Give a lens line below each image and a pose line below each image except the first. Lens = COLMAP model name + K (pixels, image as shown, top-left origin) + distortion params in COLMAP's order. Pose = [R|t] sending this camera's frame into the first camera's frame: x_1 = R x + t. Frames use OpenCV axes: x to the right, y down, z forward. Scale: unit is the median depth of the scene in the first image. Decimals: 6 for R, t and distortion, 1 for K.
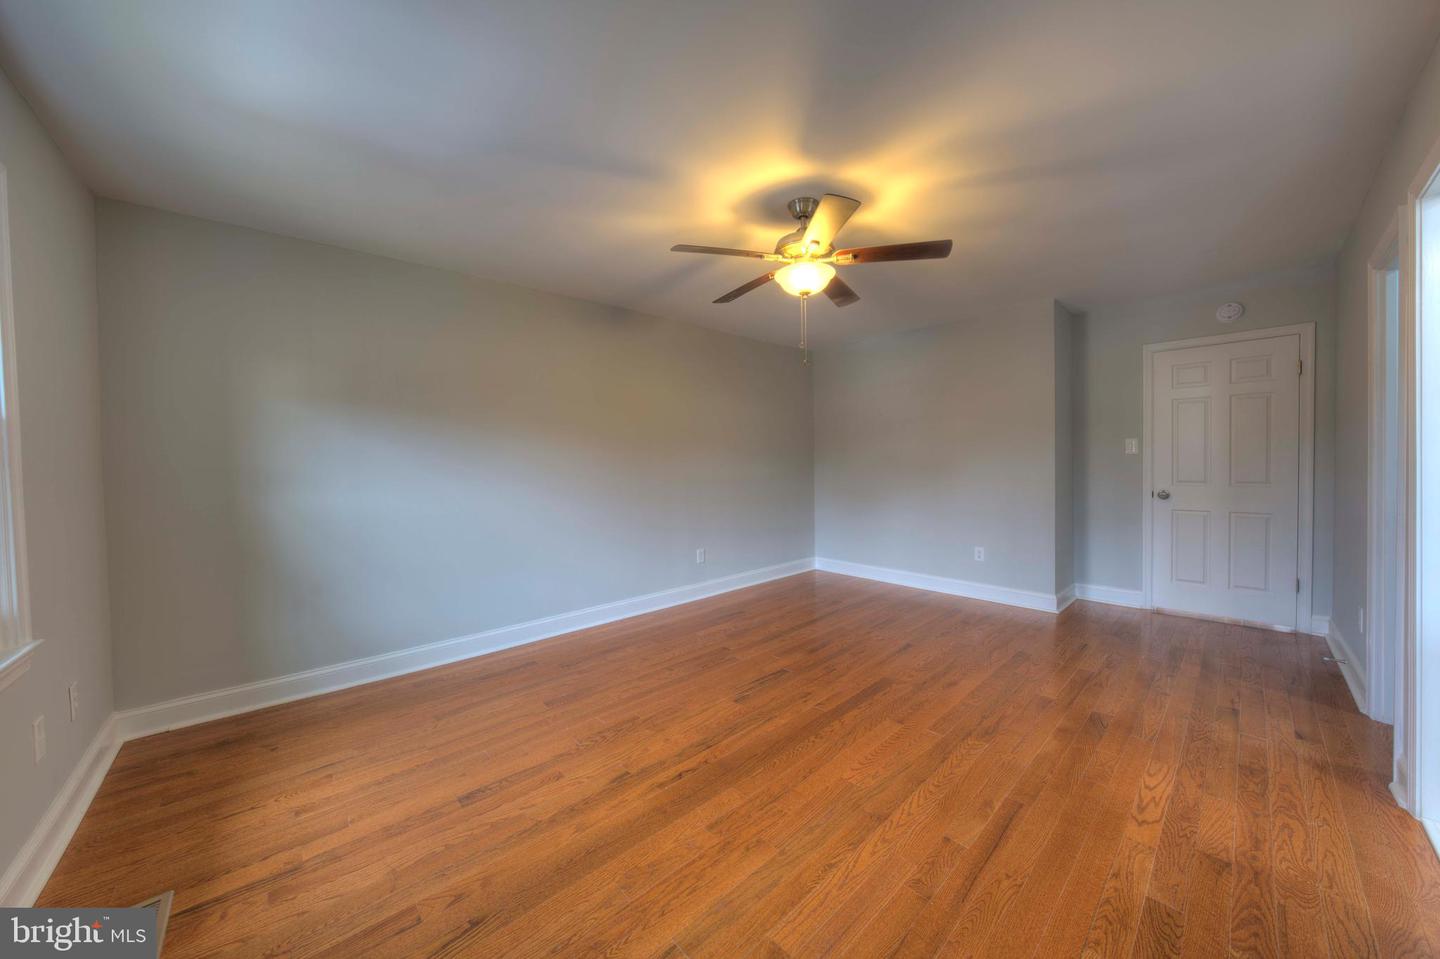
lens RADIAL K [[495.6, 0, 718.4], [0, 495.6, 474.6], [0, 0, 1]] dist [-0.030707, 0.007034]
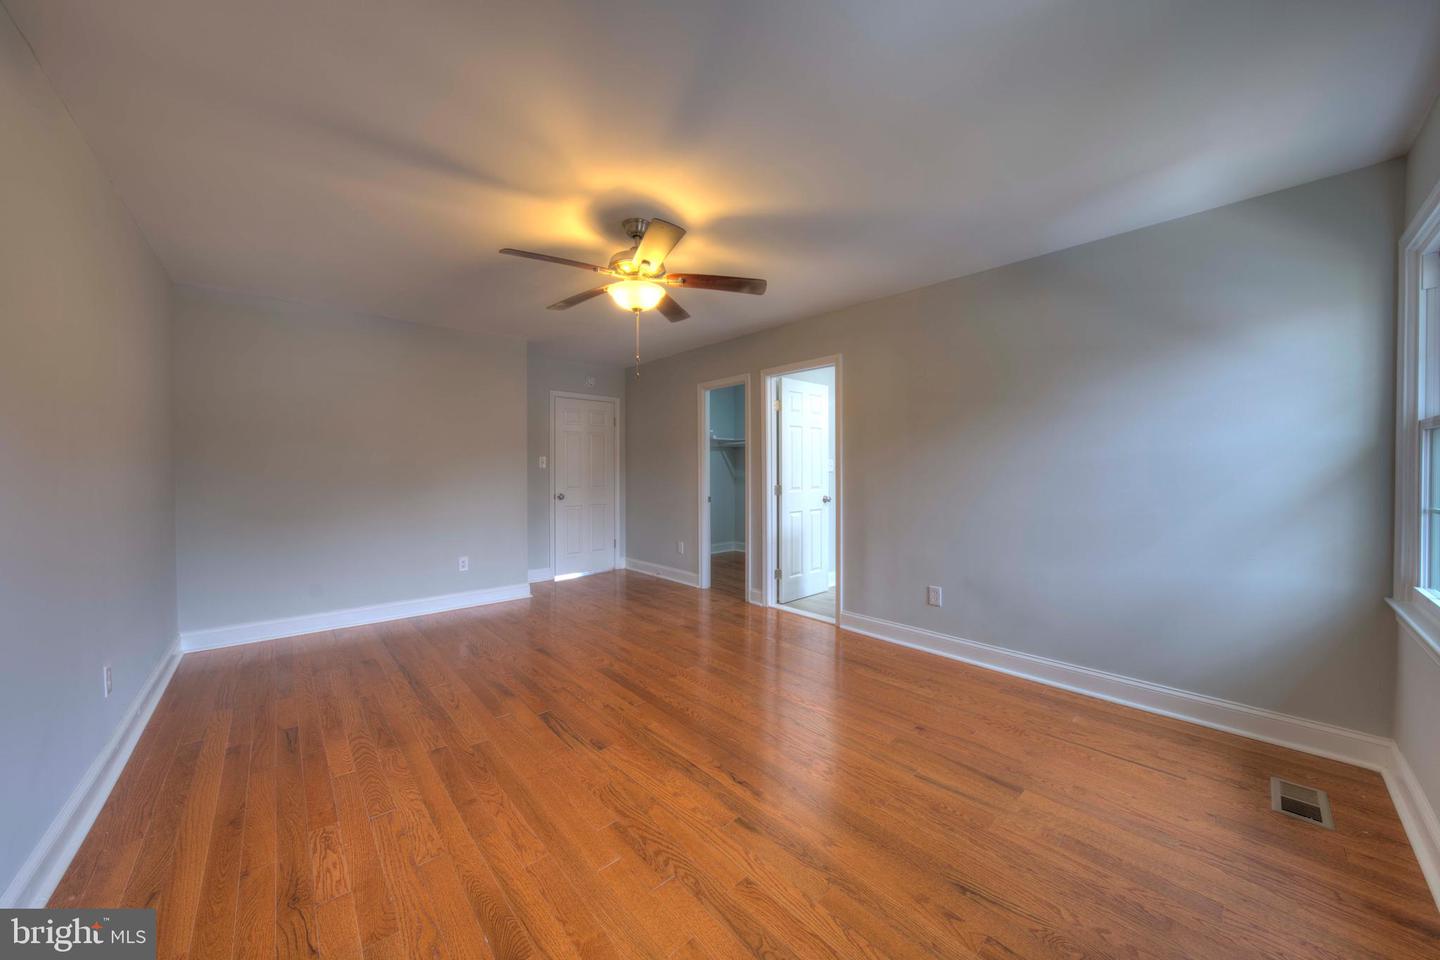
lens RADIAL K [[495.6, 0, 718.4], [0, 495.6, 475.1], [0, 0, 1]] dist [-0.030707, 0.007034]
pose [[0.007254, 0.002671, 0.999970, -0.754370], [0.027268, 0.999624, -0.002868, -0.007117], [-0.999602, 0.027288, 0.007178, 0.714959]]
